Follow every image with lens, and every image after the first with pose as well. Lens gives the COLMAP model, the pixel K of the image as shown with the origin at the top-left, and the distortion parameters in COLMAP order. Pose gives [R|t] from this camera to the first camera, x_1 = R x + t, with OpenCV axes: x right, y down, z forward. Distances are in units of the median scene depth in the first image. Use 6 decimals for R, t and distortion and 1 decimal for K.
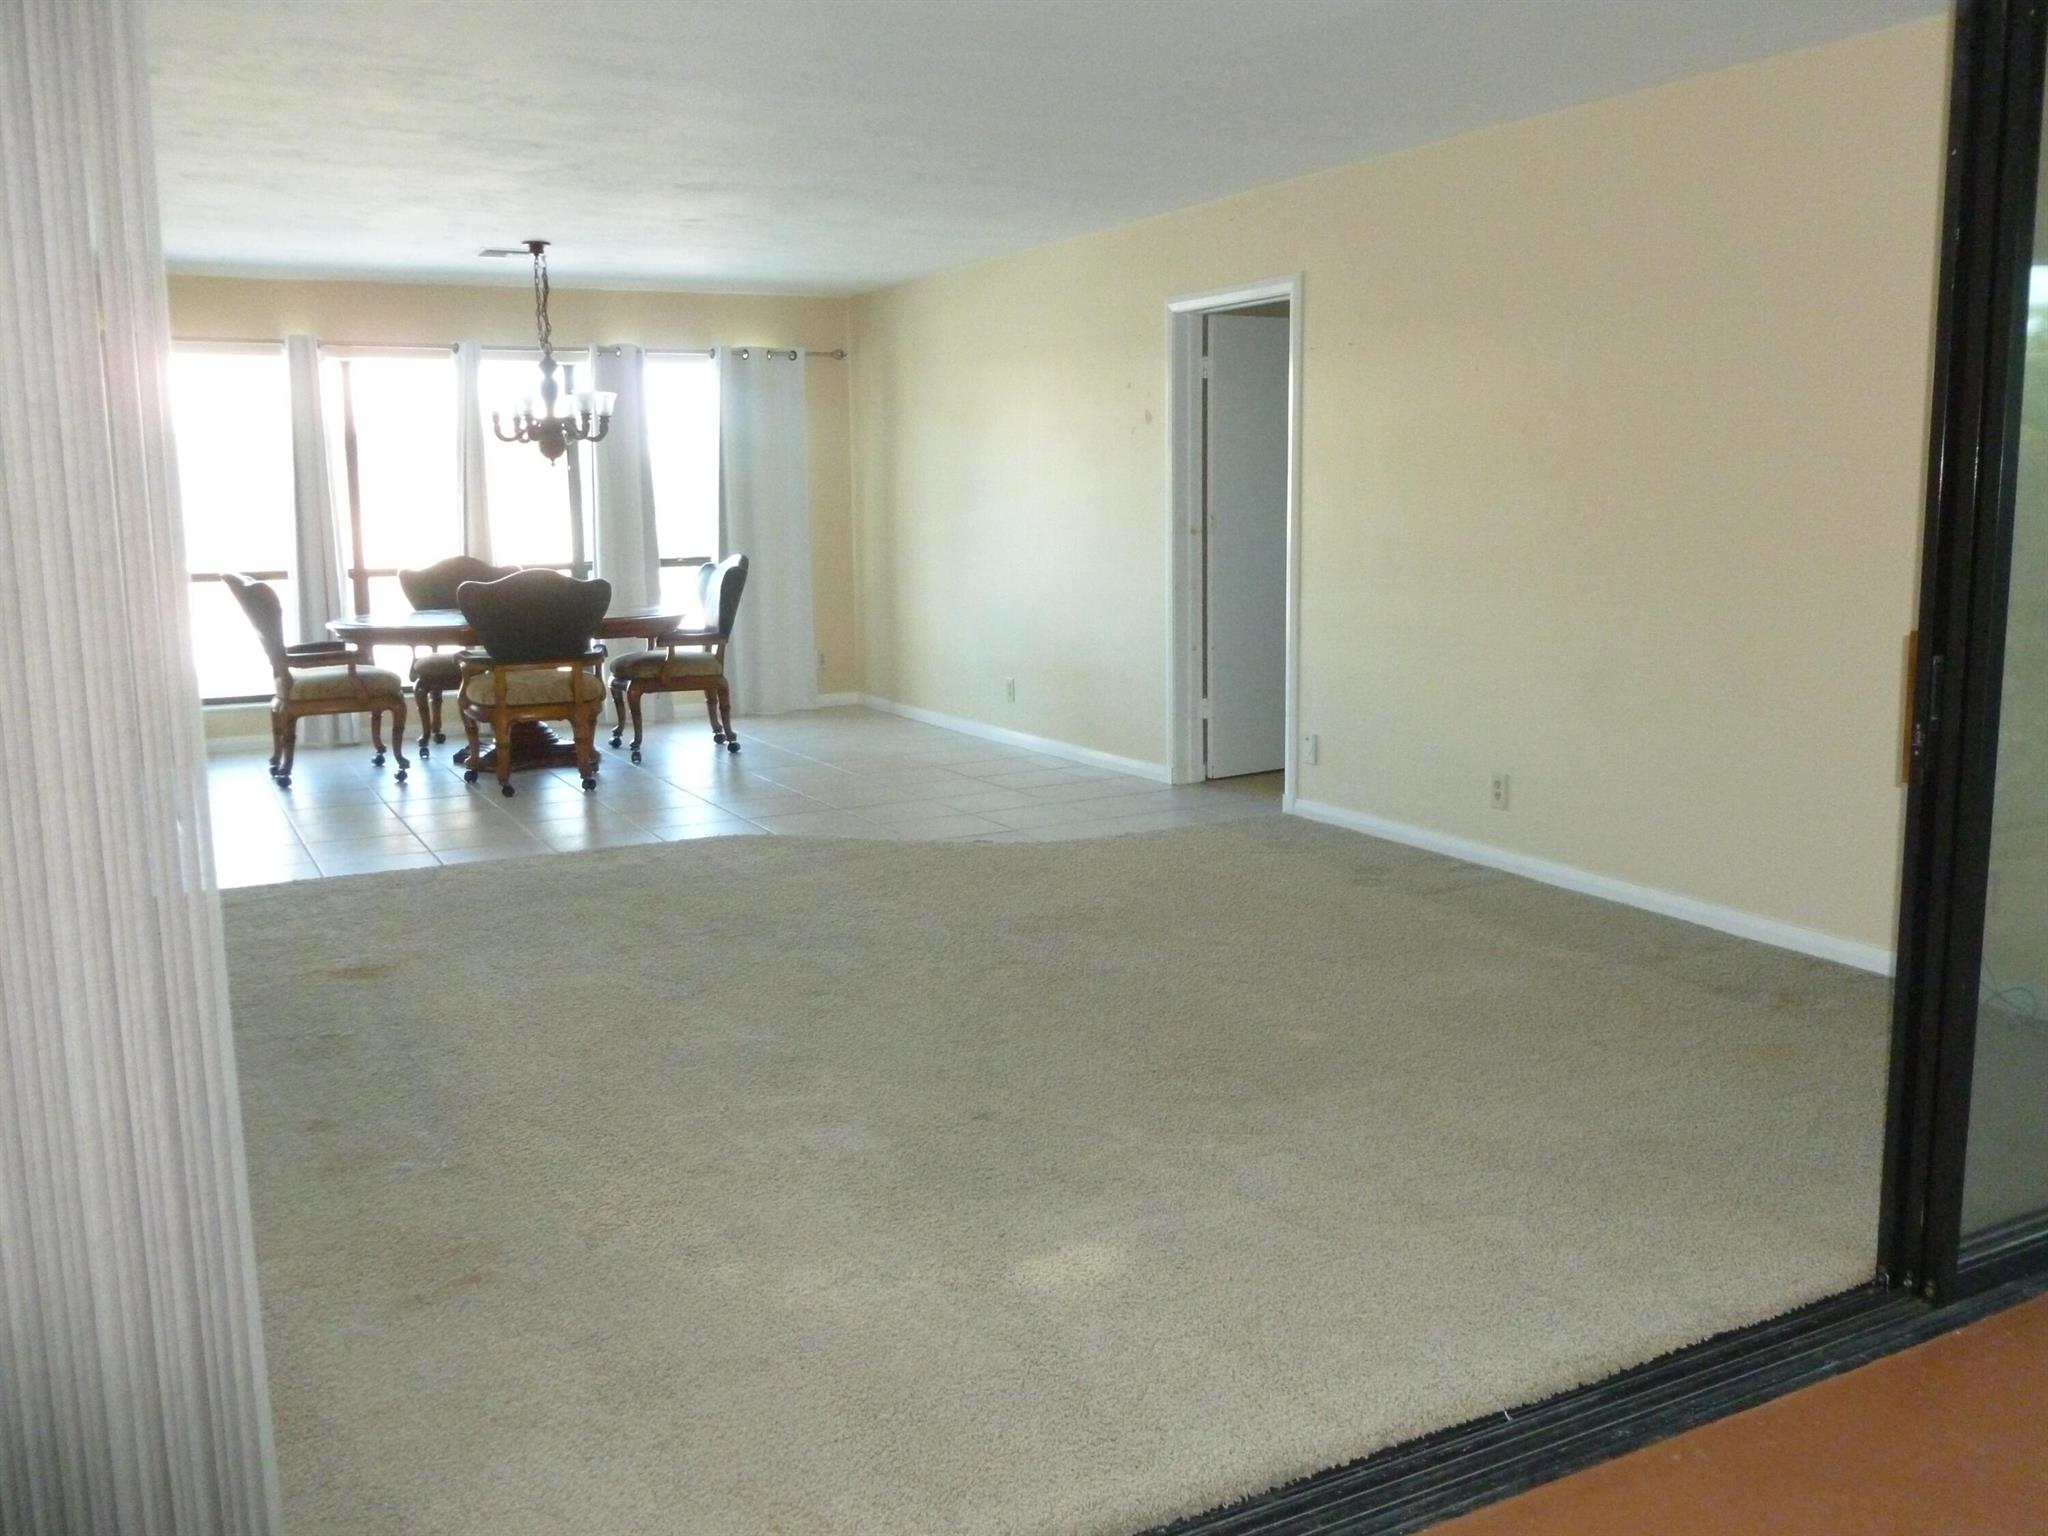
lens RADIAL K [[1725.9, 0, 1023.3], [0, 1725.9, 766.2], [0, 0, 1]] dist [-0.028700, 0.000498]
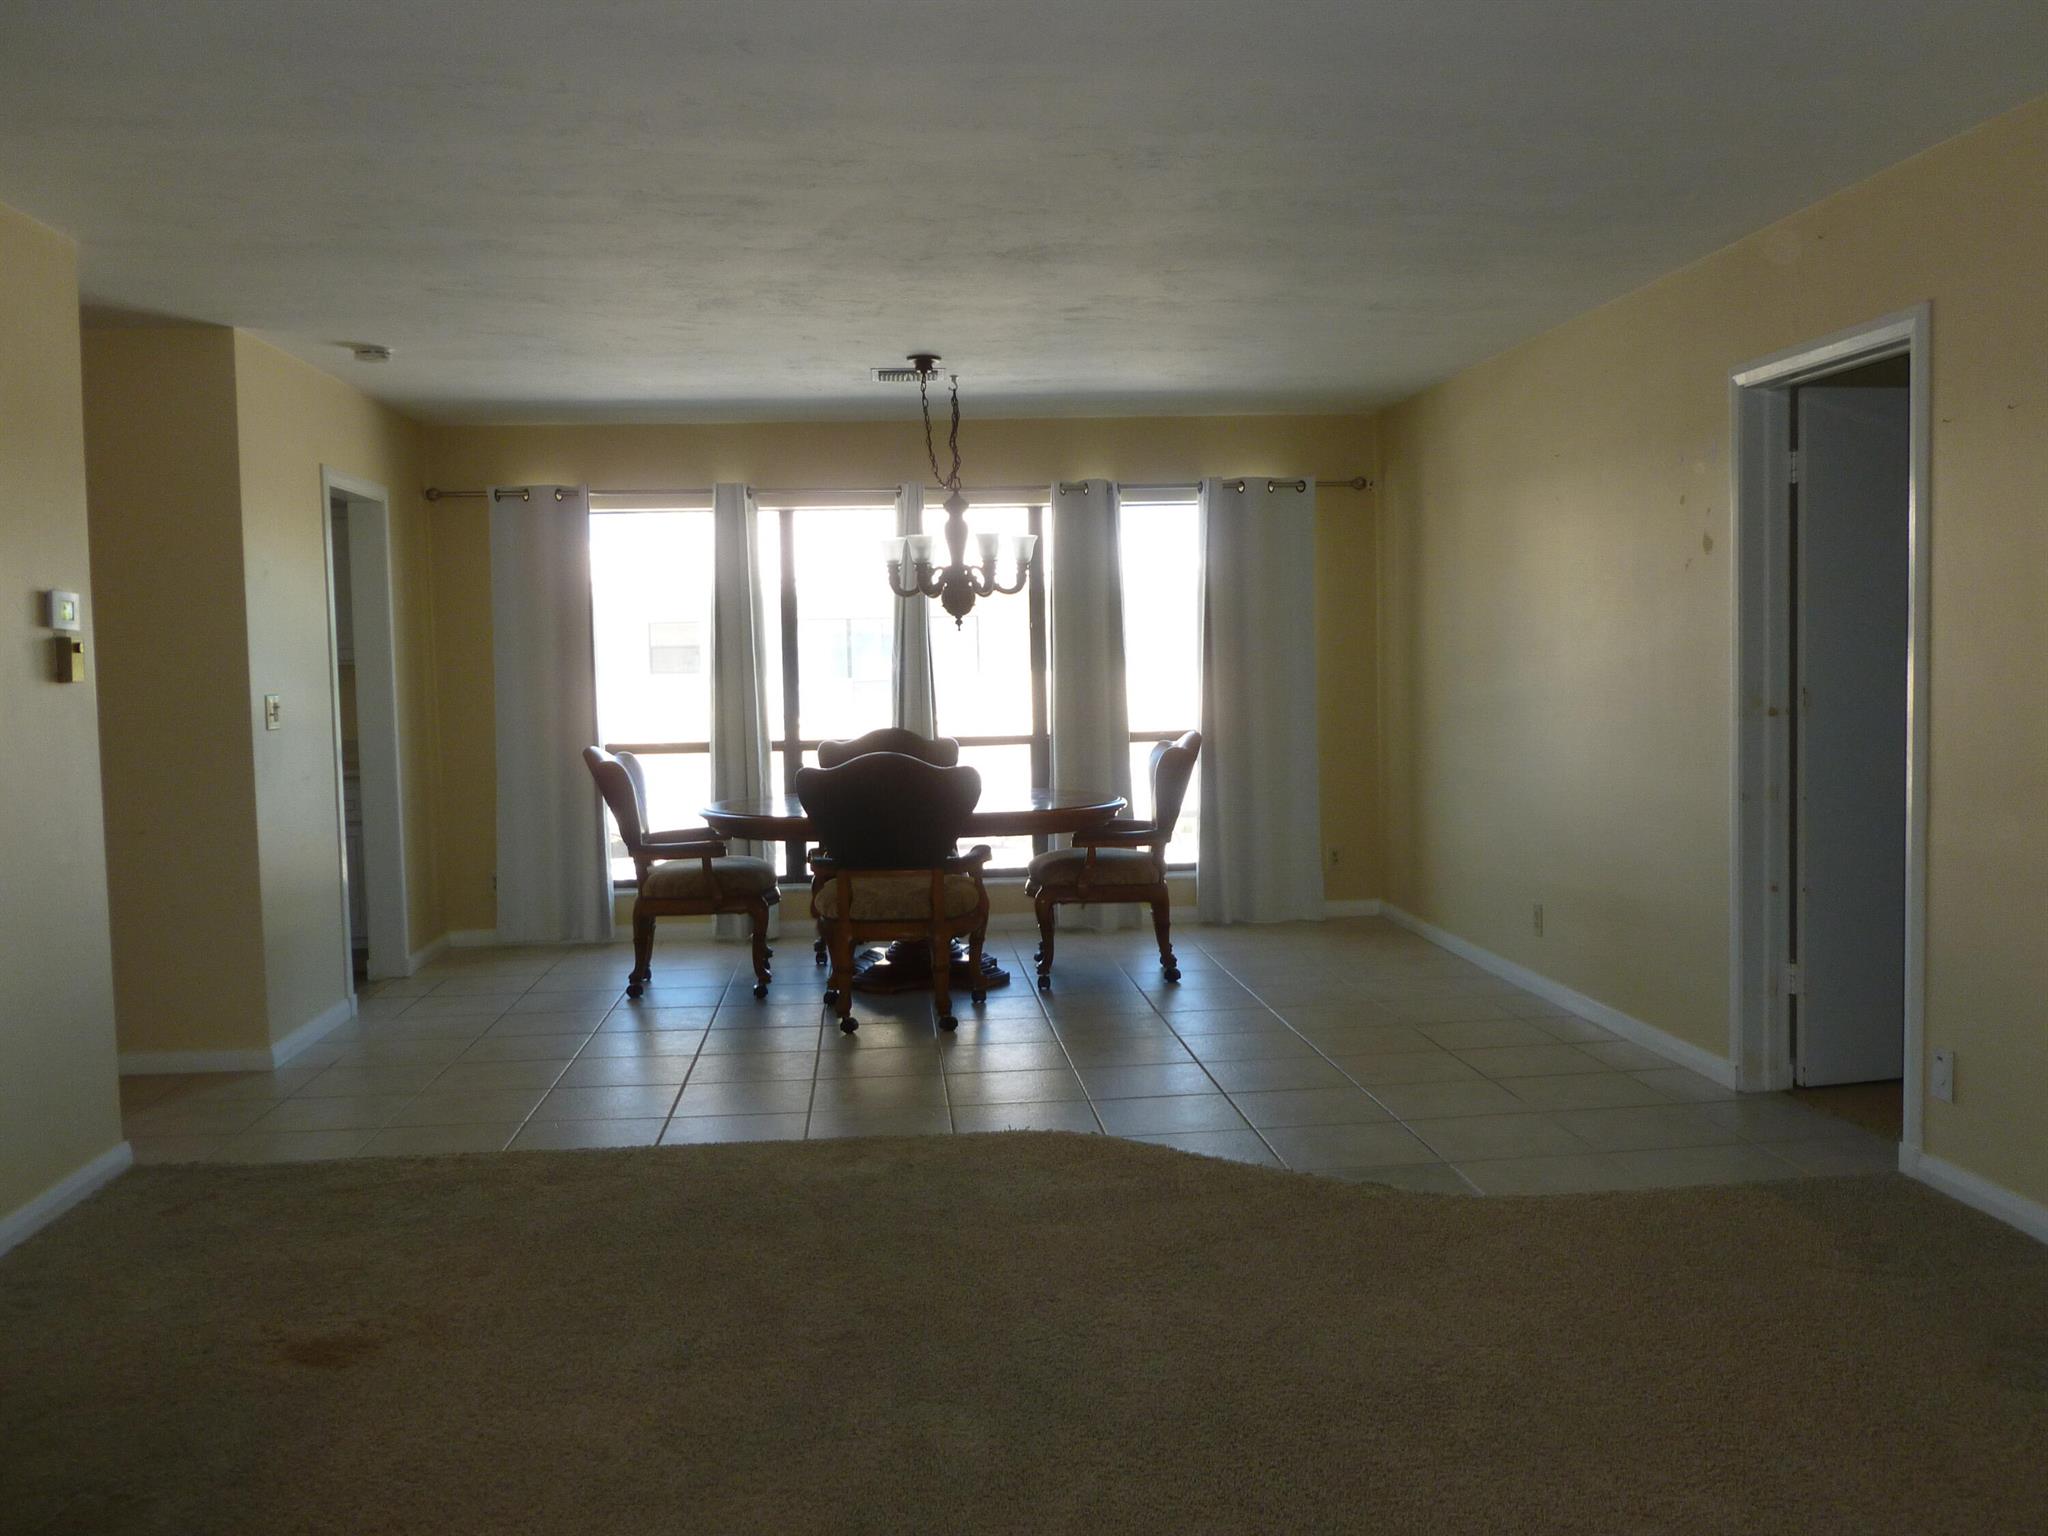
lens RADIAL K [[1725.9, 0, 1026.3], [0, 1725.9, 768.9], [0, 0, 1]] dist [-0.028700, 0.000498]
pose [[0.920482, 0.019064, -0.390321, 0.087959], [-0.052128, 0.995873, -0.074290, -0.048126], [0.387294, 0.088729, 0.917677, 0.272267]]
